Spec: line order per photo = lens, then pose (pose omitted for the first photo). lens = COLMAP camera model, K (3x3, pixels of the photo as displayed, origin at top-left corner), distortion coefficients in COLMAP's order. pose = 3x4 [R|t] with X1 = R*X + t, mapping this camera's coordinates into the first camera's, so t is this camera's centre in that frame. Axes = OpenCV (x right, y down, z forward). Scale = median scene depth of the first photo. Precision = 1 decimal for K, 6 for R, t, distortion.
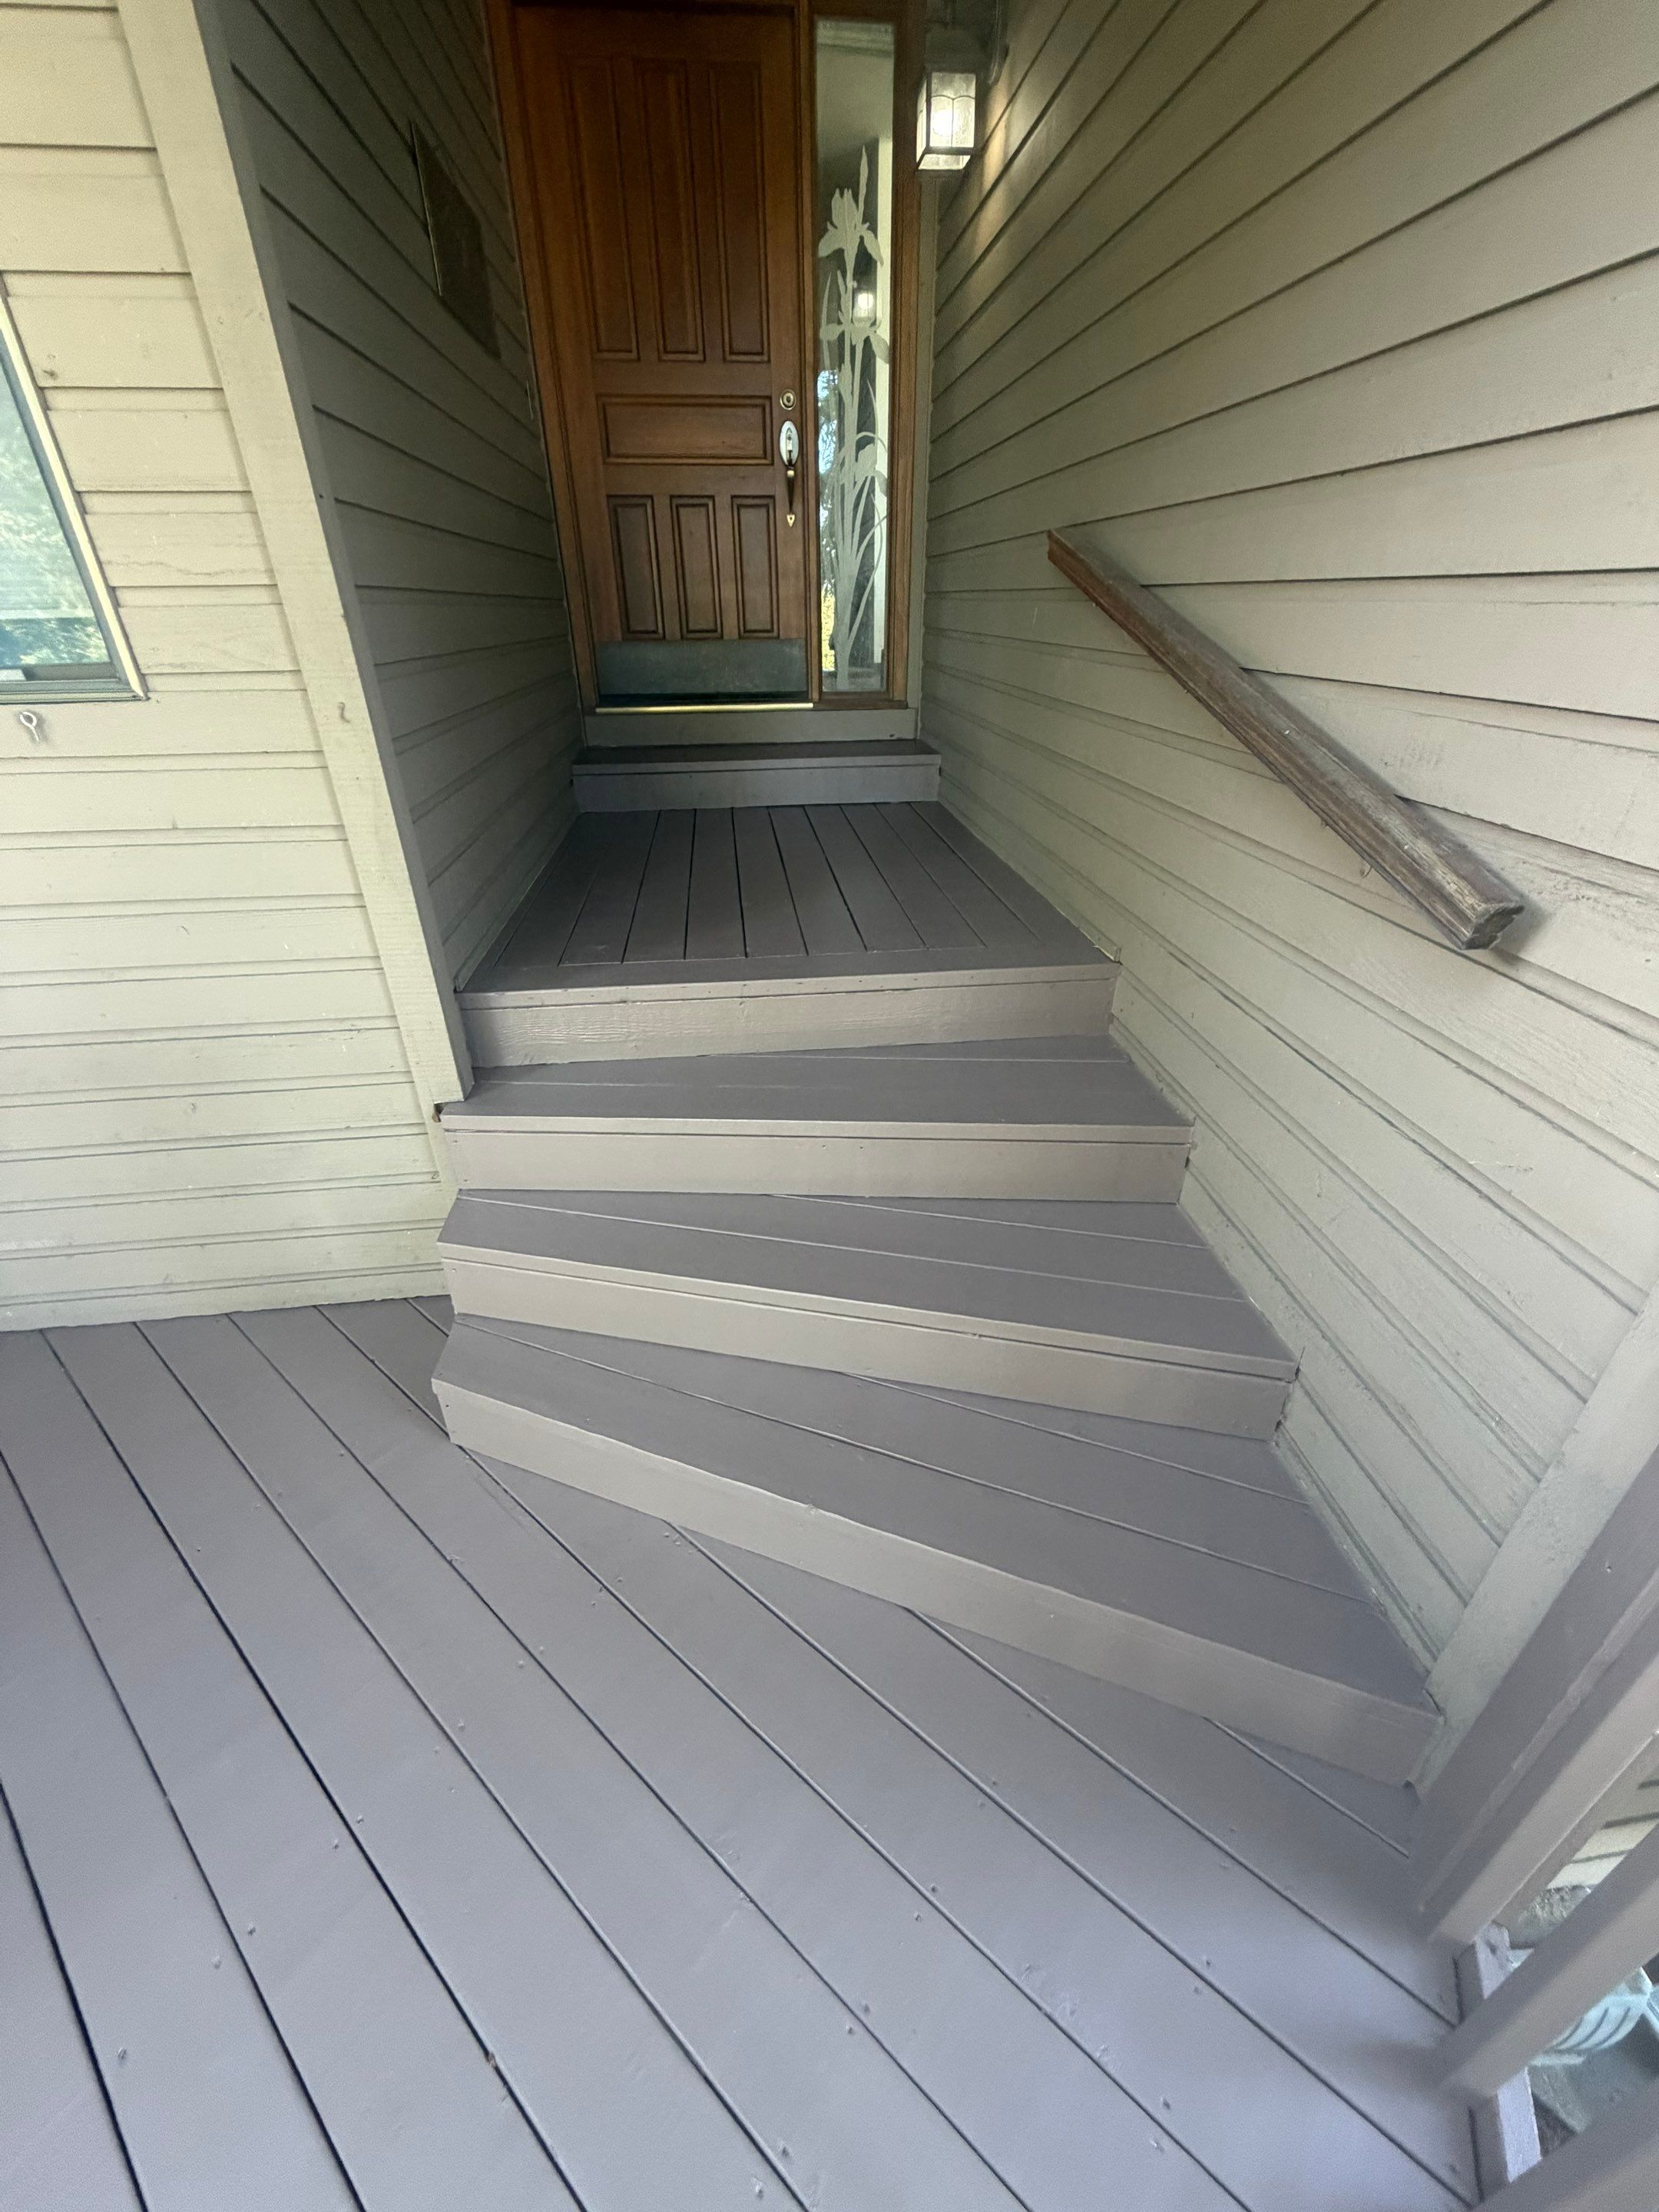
lens RADIAL K [[876.9, 0, 833.1], [0, 876.9, 1099.7], [0, 0, 1]] dist [0.000655, -0.000529]
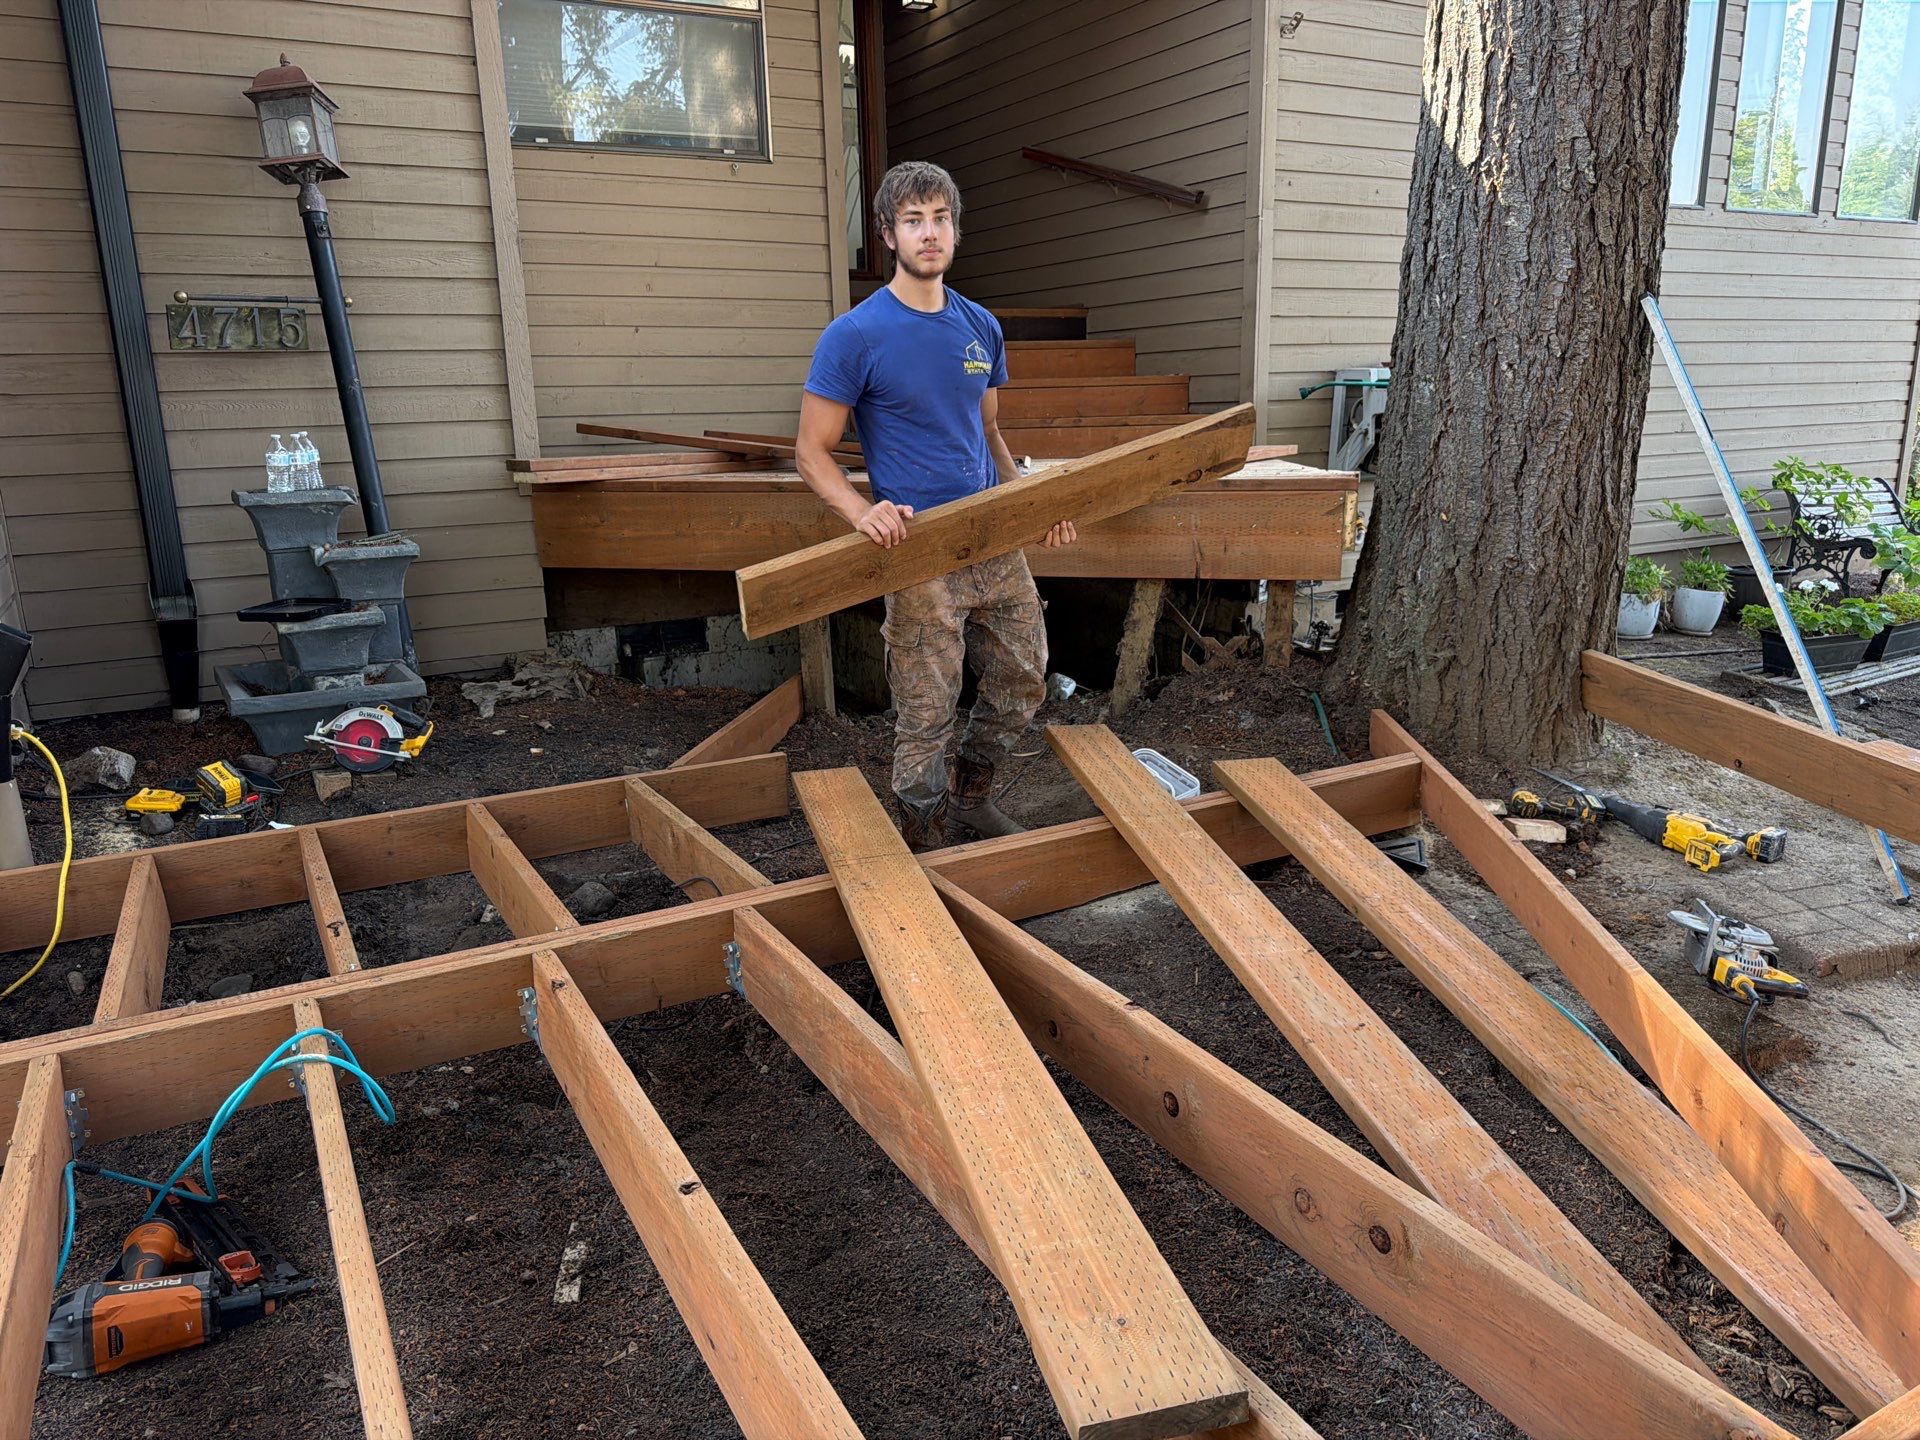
lens RADIAL K [[1359.6, 0, 962.9], [0, 1359.6, 721.6], [0, 0, 1]] dist [0.005740, -0.003848]
pose [[0.922050, -0.105087, 0.372533, -1.111563], [0.205169, 0.948803, -0.240164, 1.303216], [-0.328222, 0.297875, 0.896404, -1.386464]]
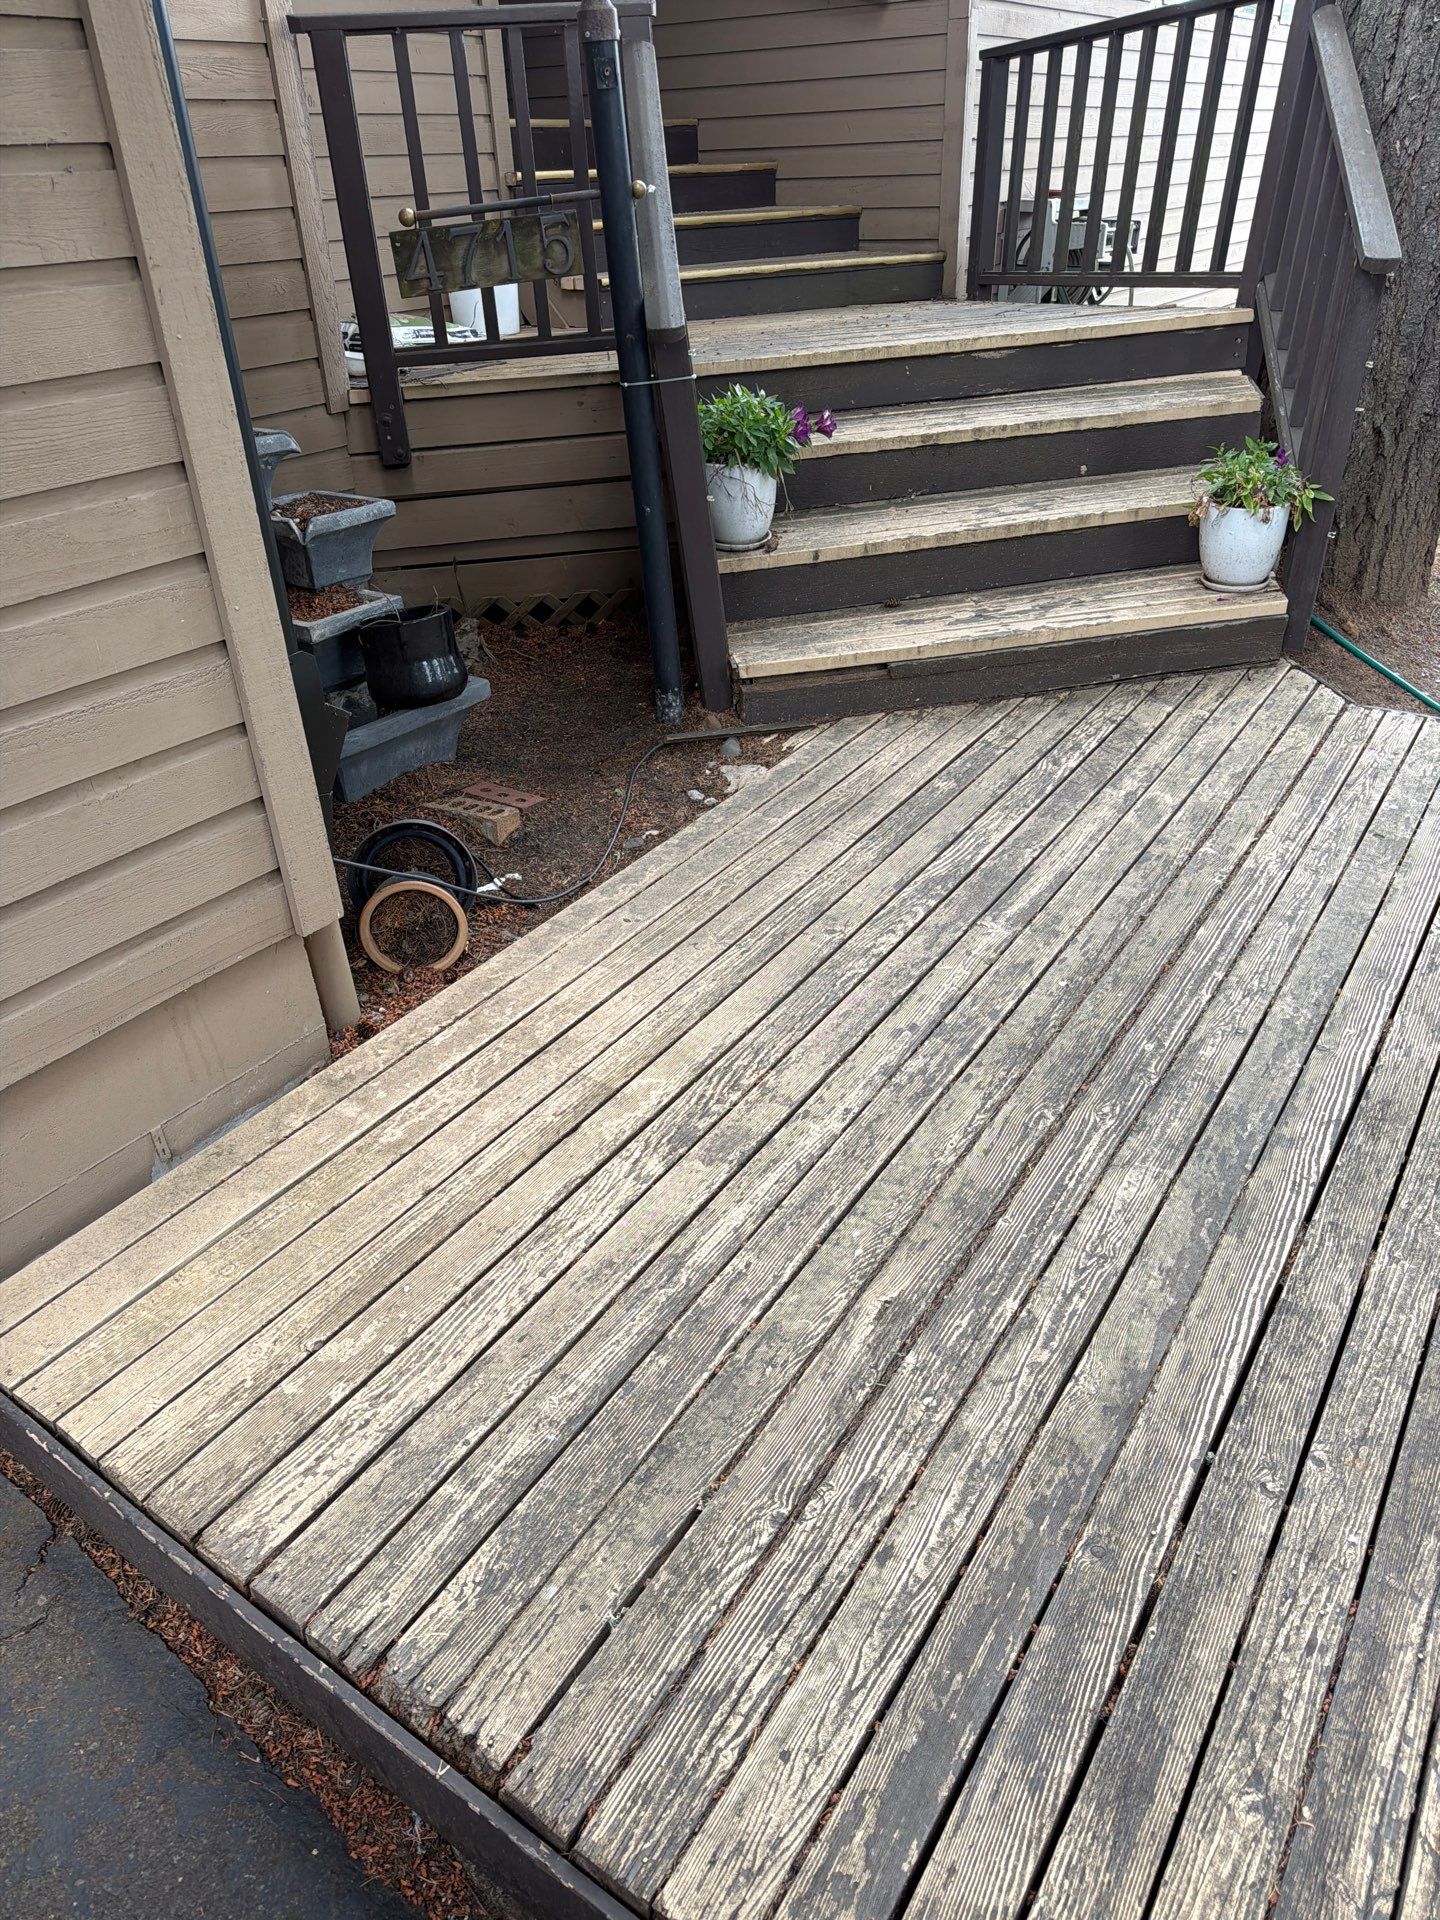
lens RADIAL K [[1306.8, 0, 691.0], [0, 1306.8, 1028.4], [0, 0, 1]] dist [0.056122, -0.089979]
pose [[0.667716, -0.422768, 0.612717, -1.870042], [0.398620, 0.898193, 0.185341, 0.893086], [-0.628695, 0.120486, 0.768262, -0.818041]]
